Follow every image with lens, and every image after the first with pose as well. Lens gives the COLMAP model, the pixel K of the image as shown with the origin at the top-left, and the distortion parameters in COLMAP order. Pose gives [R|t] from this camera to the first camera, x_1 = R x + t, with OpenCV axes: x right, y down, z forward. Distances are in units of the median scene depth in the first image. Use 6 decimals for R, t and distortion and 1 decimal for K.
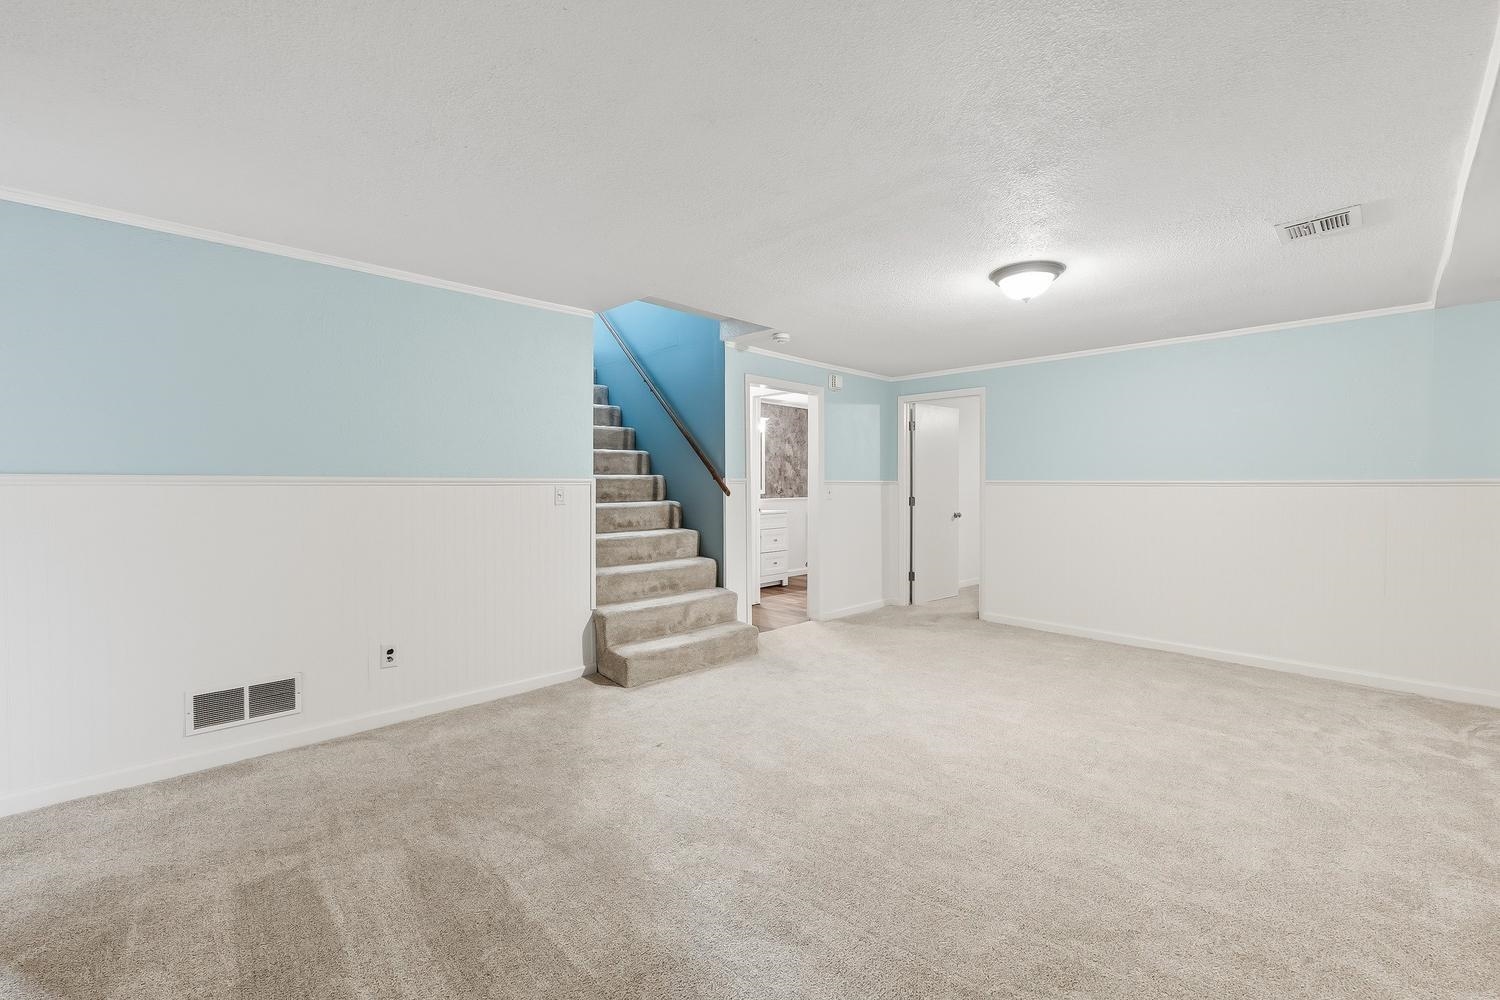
lens RADIAL K [[610.9, 0, 745.5], [0, 610.9, 492.7], [0, 0, 1]] dist [-0.000319, -0.000275]
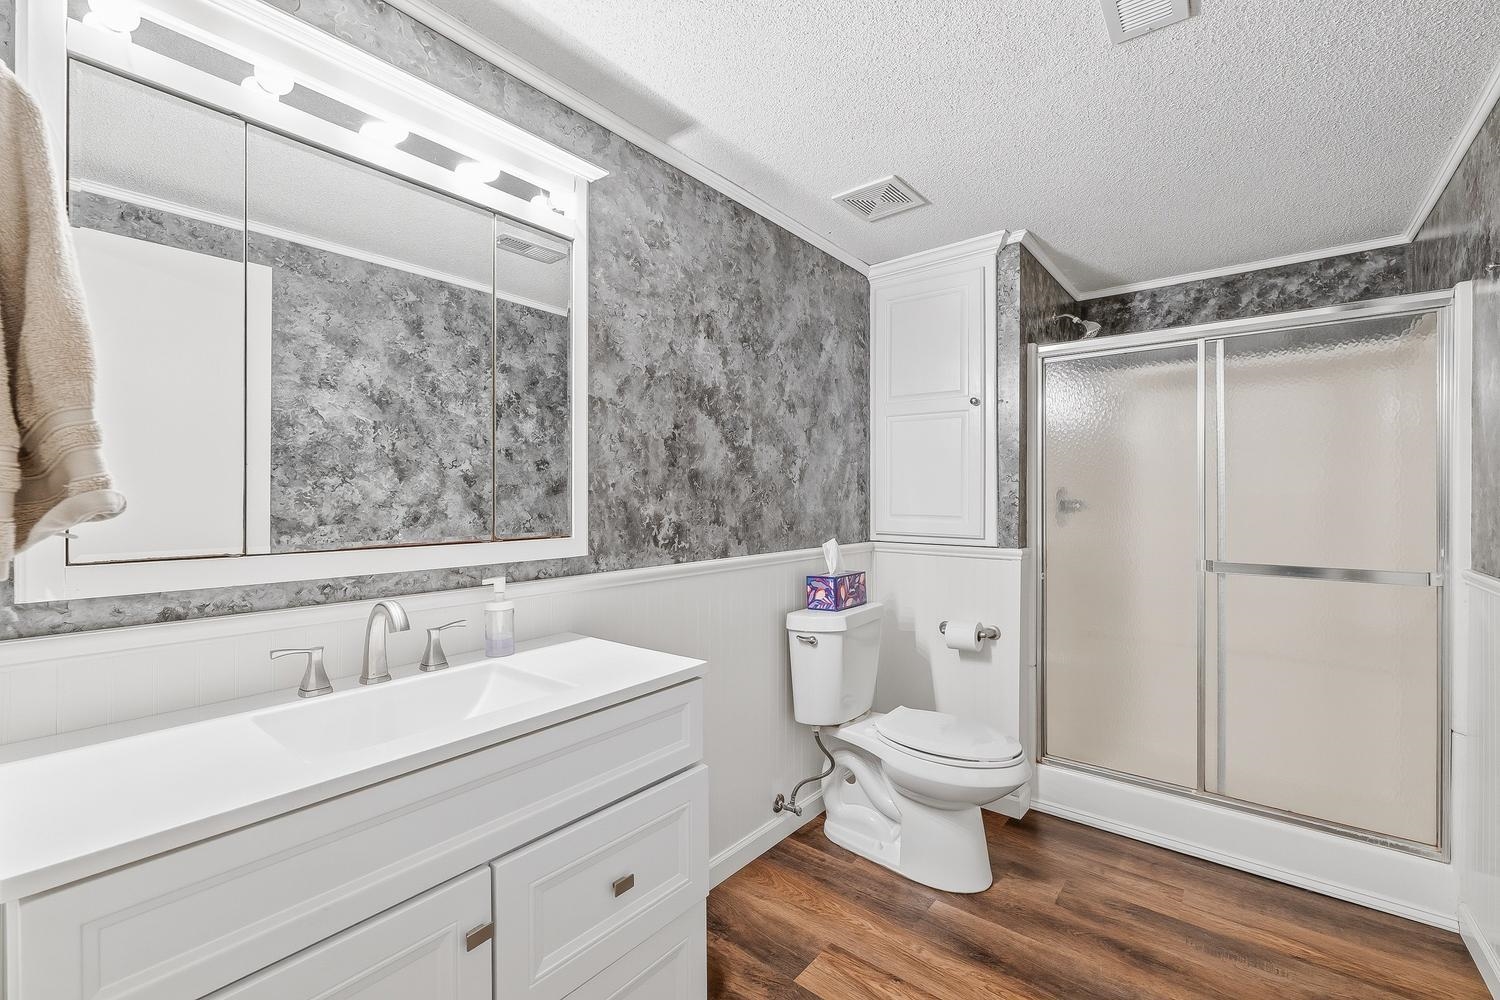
lens RADIAL K [[629.7, 0, 749.6], [0, 629.7, 498.2], [0, 0, 1]] dist [-0.001225, -0.000509]
pose [[0.991448, -0.000316, 0.130505, 0.053982], [0.001351, 0.999968, -0.007841, -0.014131], [-0.130498, 0.007950, 0.991417, 0.748355]]
